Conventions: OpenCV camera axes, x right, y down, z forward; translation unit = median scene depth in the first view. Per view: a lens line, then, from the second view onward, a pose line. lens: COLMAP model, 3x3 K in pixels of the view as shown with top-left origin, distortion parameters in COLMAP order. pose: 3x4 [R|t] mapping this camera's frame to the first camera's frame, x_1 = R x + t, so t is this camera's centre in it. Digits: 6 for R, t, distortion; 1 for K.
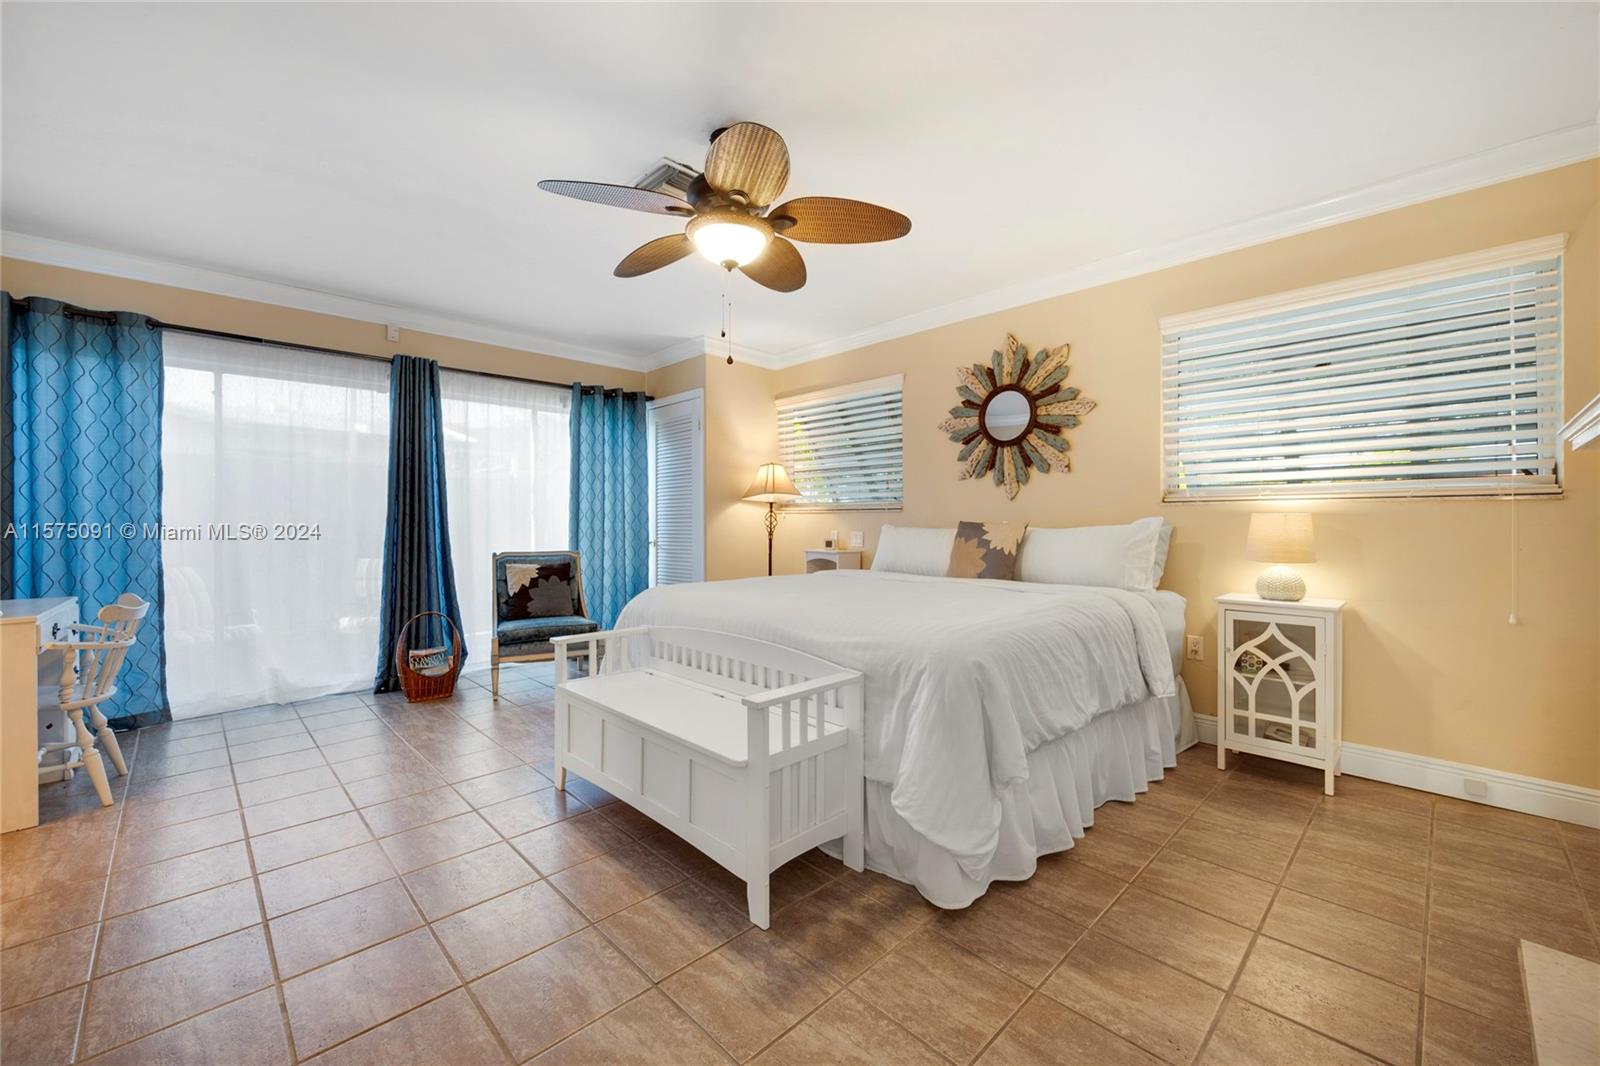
lens RADIAL K [[636.7, 0, 802.1], [0, 636.7, 527.0], [0, 0, 1]] dist [-0.001175, -0.000018]
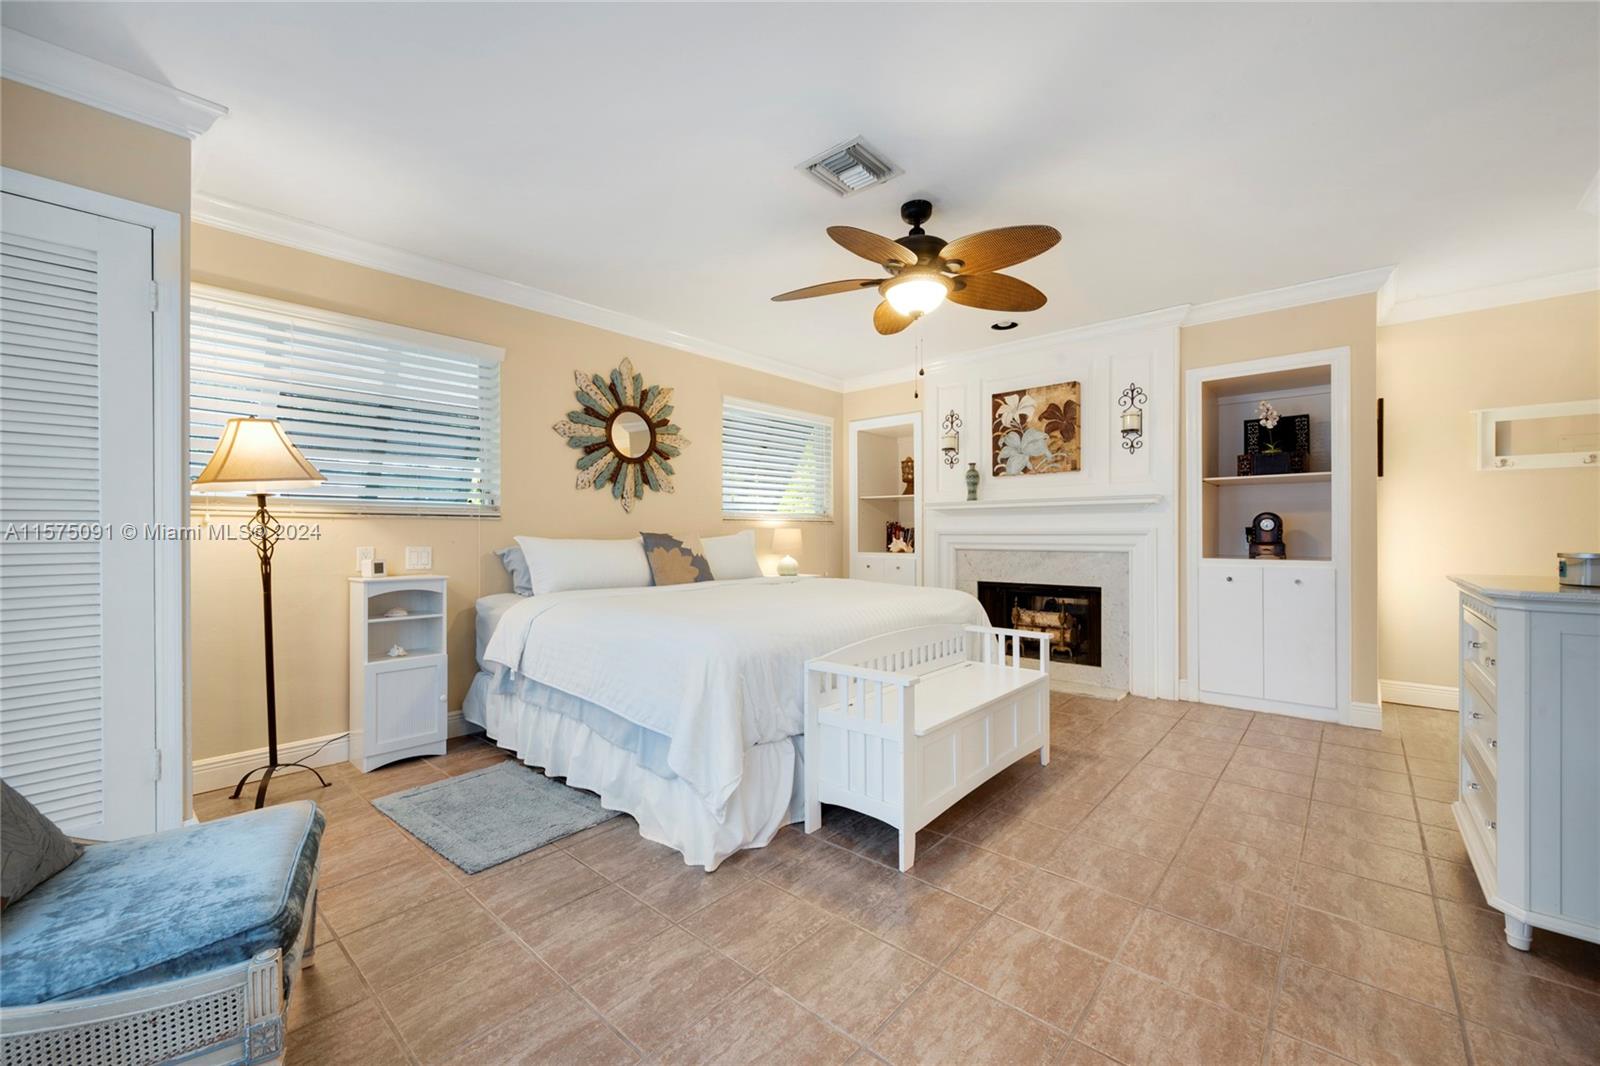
lens RADIAL K [[636.7, 0, 802.0], [0, 636.7, 533.3], [0, 0, 1]] dist [-0.001175, -0.000018]
pose [[-0.068789, 0.002094, 0.997629, -0.781803], [0.010807, 0.999941, -0.001353, -0.003380], [-0.997573, 0.010689, -0.068807, 0.792835]]
